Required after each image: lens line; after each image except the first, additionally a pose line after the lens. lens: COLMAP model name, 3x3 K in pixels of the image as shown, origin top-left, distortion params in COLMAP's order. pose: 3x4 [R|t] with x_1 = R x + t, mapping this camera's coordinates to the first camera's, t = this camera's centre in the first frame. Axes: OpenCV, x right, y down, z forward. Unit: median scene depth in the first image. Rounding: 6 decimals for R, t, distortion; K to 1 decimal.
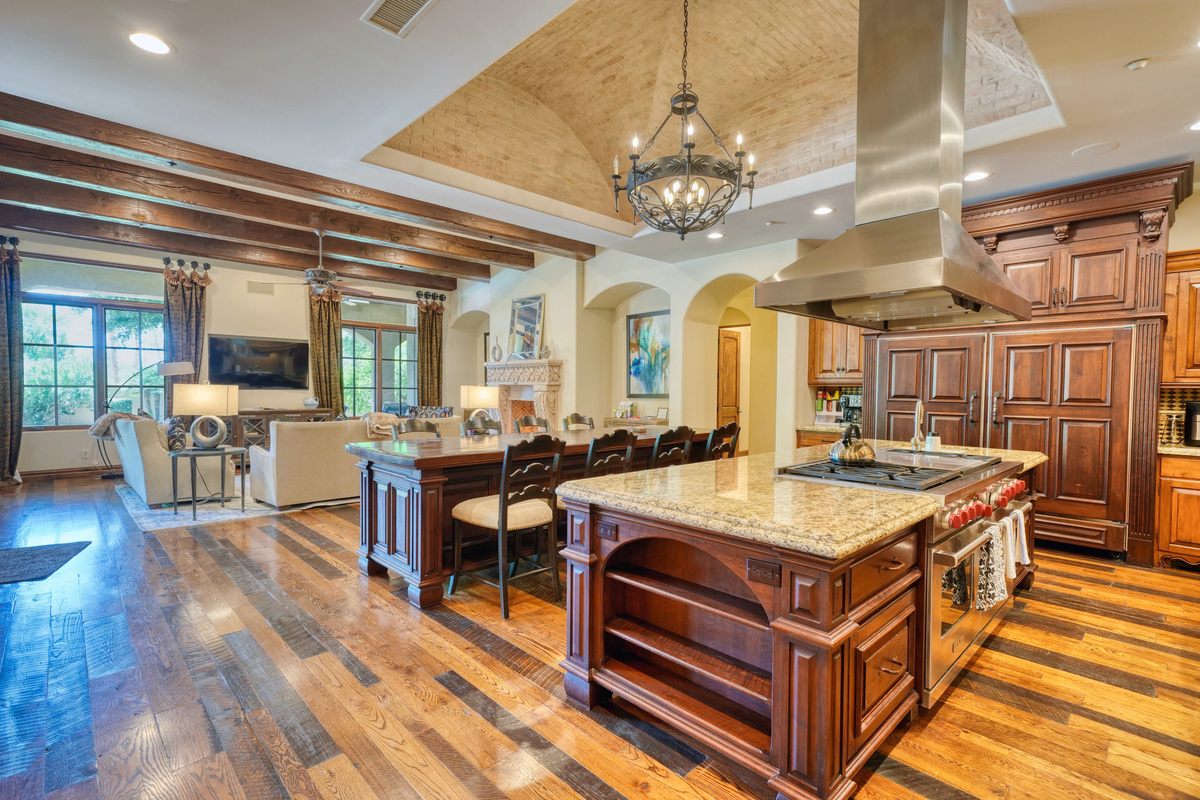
lens RADIAL K [[554.0, 0, 597.8], [0, 554.0, 403.1], [0, 0, 1]] dist [0.005308, 0.000115]
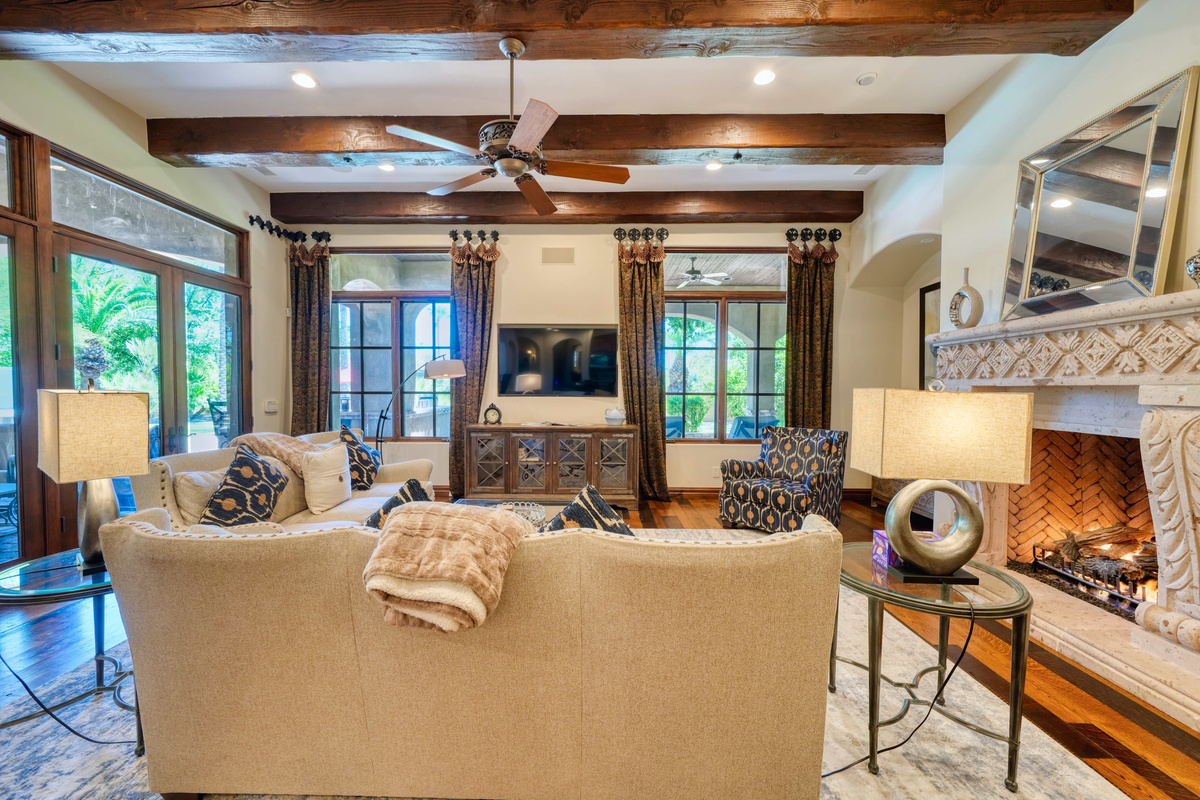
lens RADIAL K [[464.3, 0, 596.4], [0, 464.3, 400.3], [0, 0, 1]] dist [-0.003771, 0.000009]
pose [[0.705882, 0.009644, -0.708263, -0.132044], [-0.017652, 0.999836, -0.003978, -0.016722], [0.708109, 0.015311, 0.705937, 0.570196]]
